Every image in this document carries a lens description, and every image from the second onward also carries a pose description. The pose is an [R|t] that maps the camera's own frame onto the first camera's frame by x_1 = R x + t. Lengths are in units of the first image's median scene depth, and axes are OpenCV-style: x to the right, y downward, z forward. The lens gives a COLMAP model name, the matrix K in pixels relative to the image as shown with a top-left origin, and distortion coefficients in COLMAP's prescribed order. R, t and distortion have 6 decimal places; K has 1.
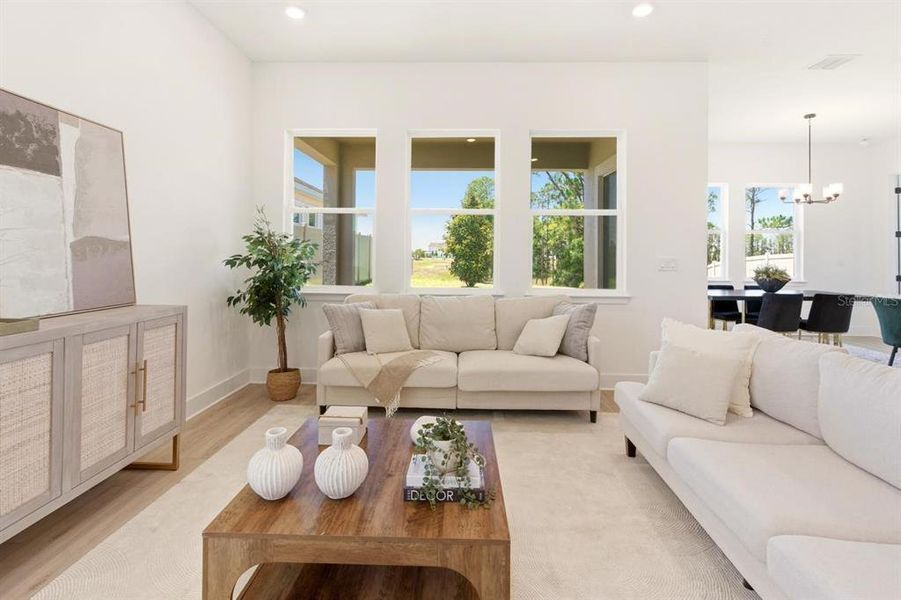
lens RADIAL K [[436.1, 0, 451.2], [0, 436.1, 251.0], [0, 0, 1]] dist [-0.004109, -0.001226]
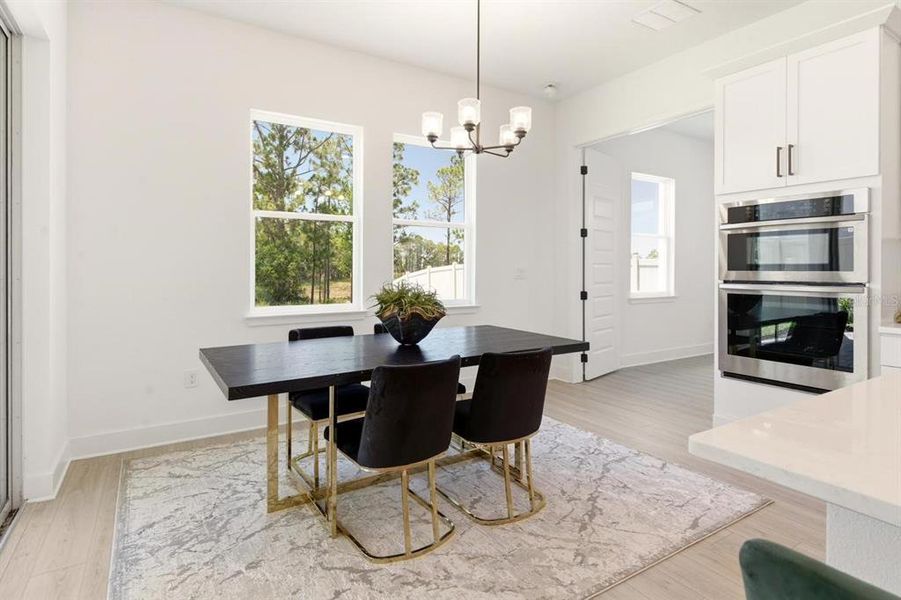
lens RADIAL K [[516.0, 0, 451.4], [0, 516.0, 272.8], [0, 0, 1]] dist [-0.000504, -0.001194]
pose [[0.820179, -0.006374, 0.572071, 0.468777], [-0.006650, 0.999764, 0.020673, 0.010435], [-0.572068, -0.020760, 0.819943, 0.541323]]
